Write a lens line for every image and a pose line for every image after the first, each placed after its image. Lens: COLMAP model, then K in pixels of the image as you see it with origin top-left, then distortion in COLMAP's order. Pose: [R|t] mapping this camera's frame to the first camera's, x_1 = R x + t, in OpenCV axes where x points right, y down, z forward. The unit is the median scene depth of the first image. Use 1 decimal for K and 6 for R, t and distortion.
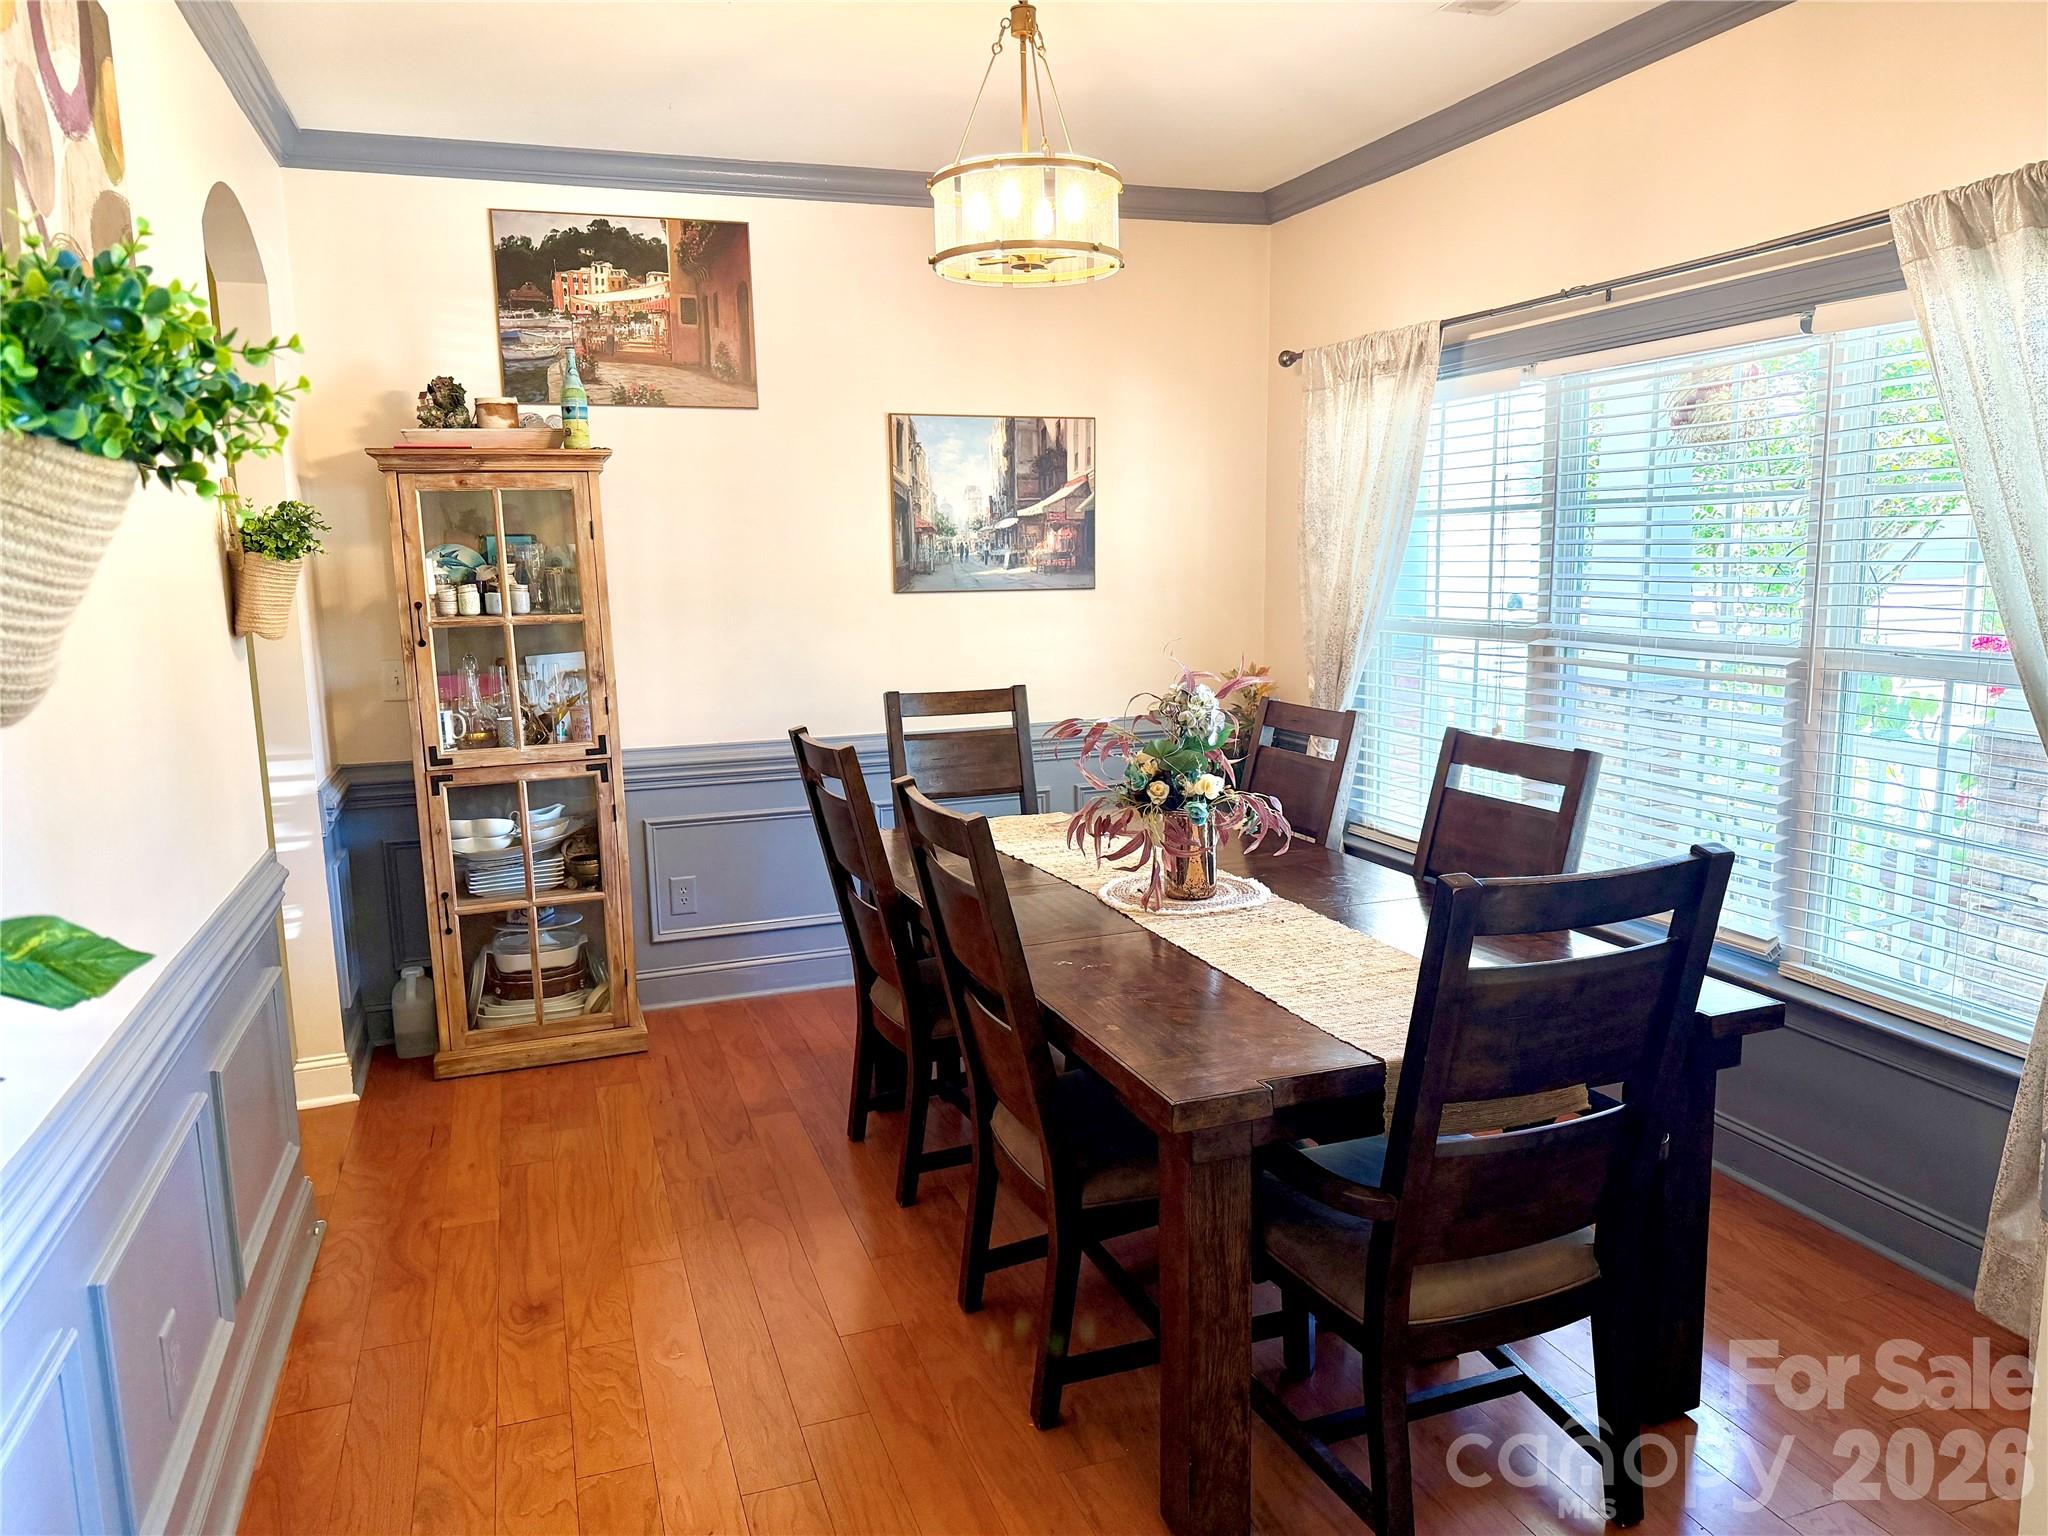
lens RADIAL K [[1424.6, 0, 1024.0], [0, 1424.6, 768.0], [0, 0, 1]] dist [0.000946, 0.001120]
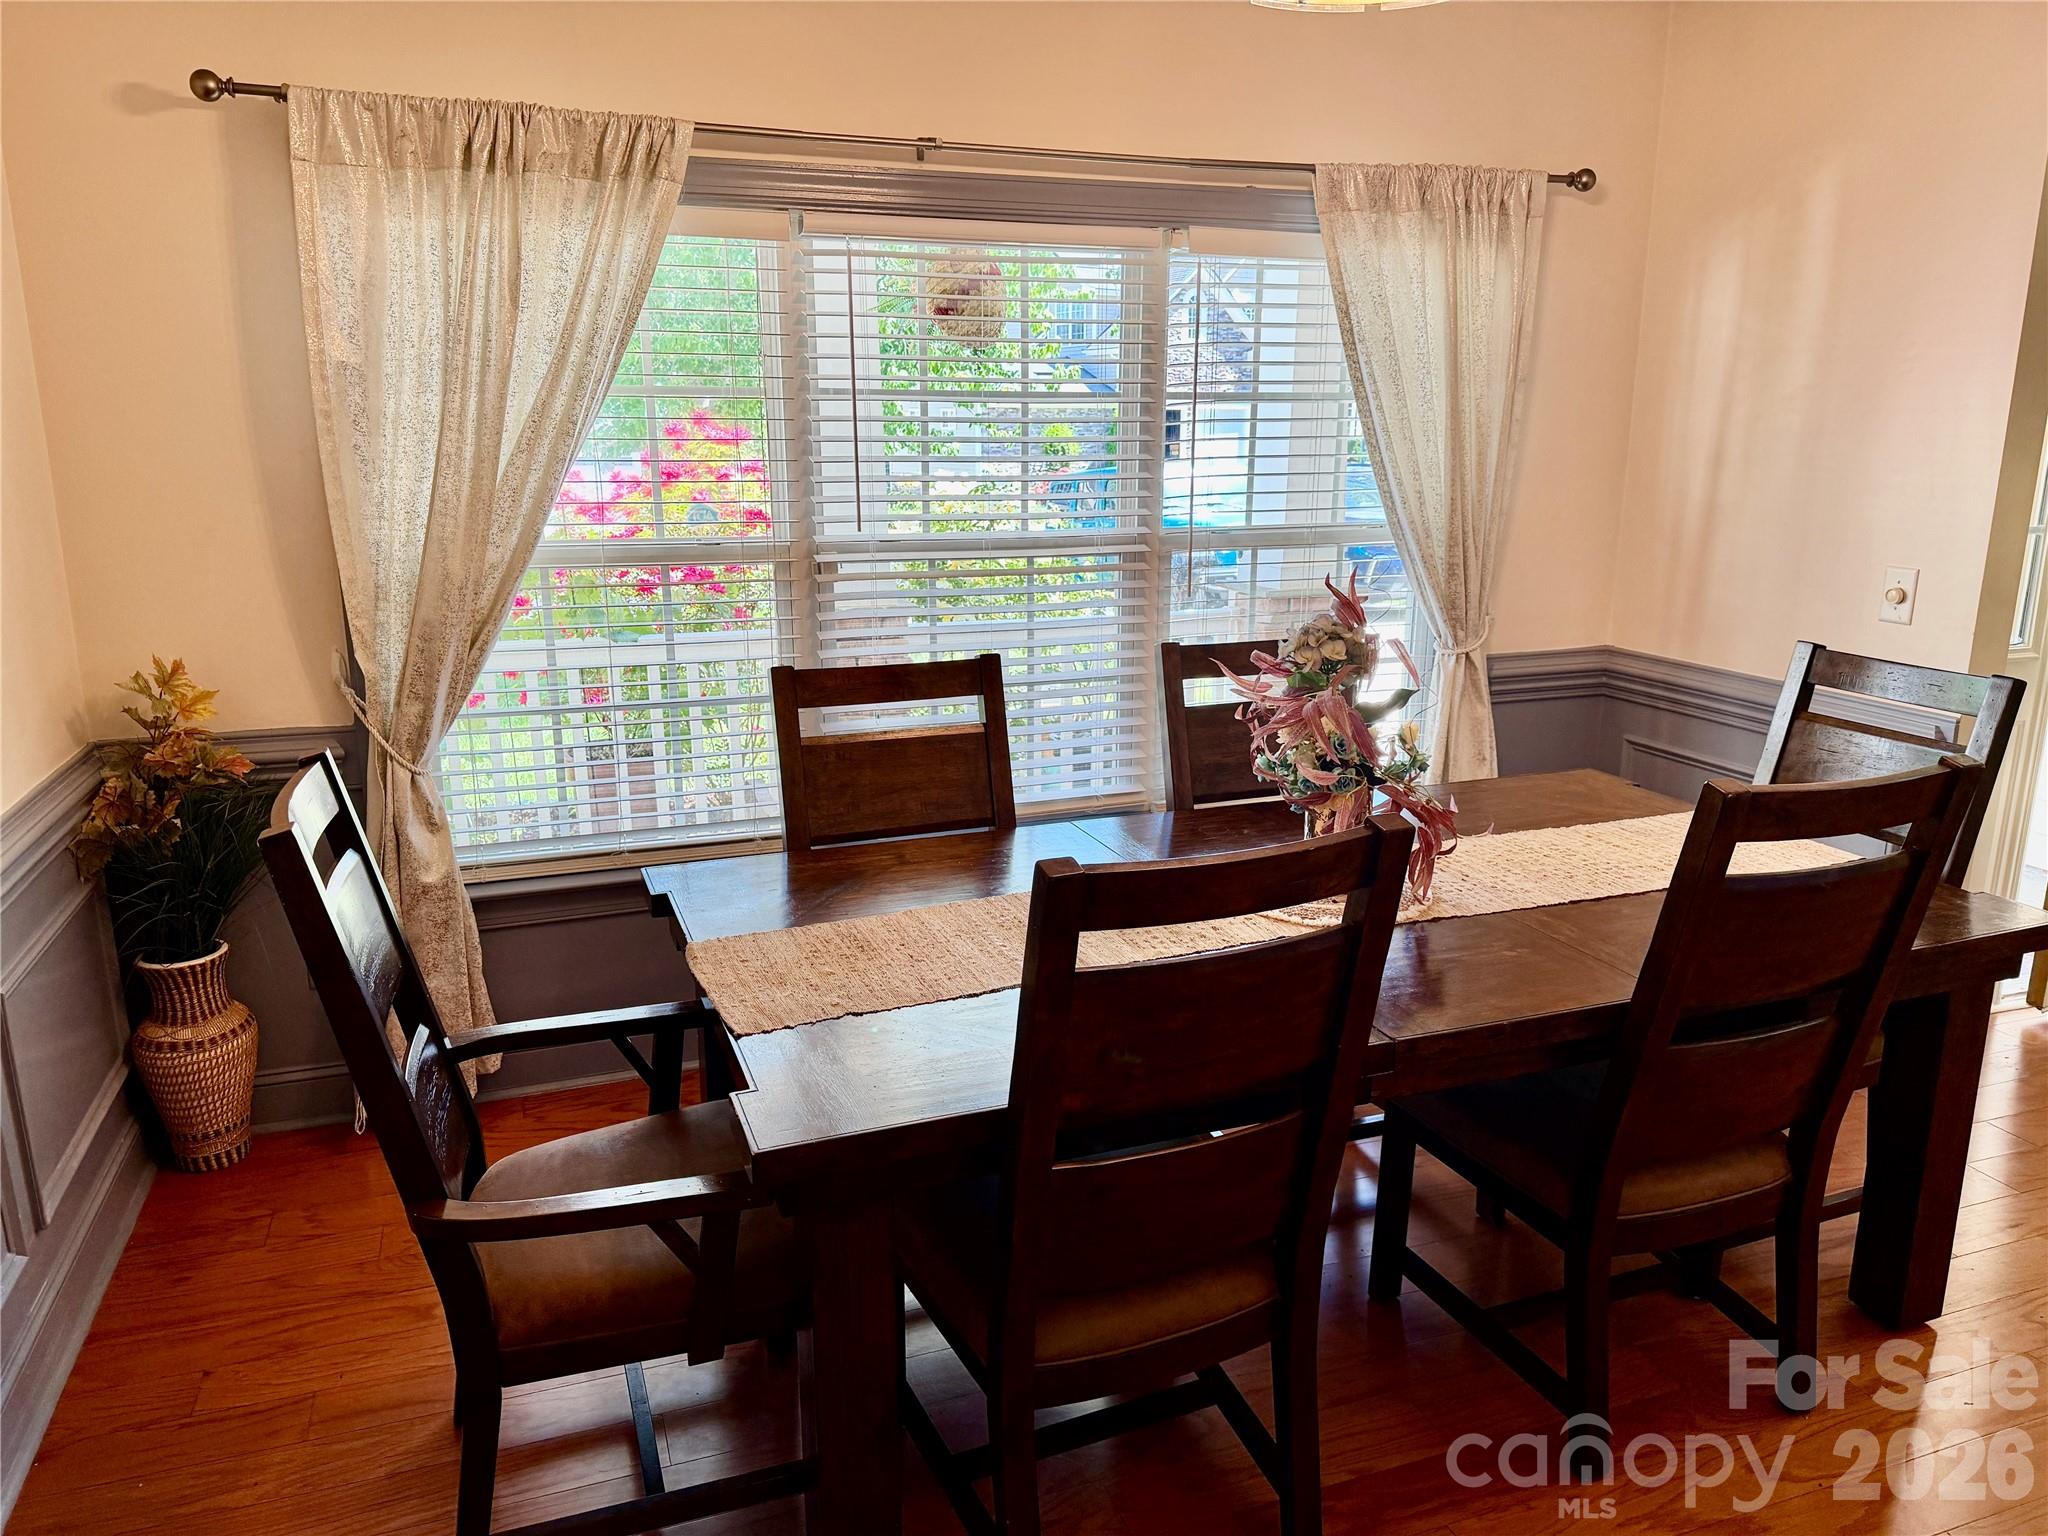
lens RADIAL K [[1452.3, 0, 1024.0], [0, 1452.3, 768.0], [0, 0, 1]] dist [0.149070, -0.183729]
pose [[-0.005421, -0.215803, 0.976422, -0.573654], [0.157390, 0.964082, 0.213950, -0.150867], [-0.987522, 0.154839, 0.028739, 0.970124]]
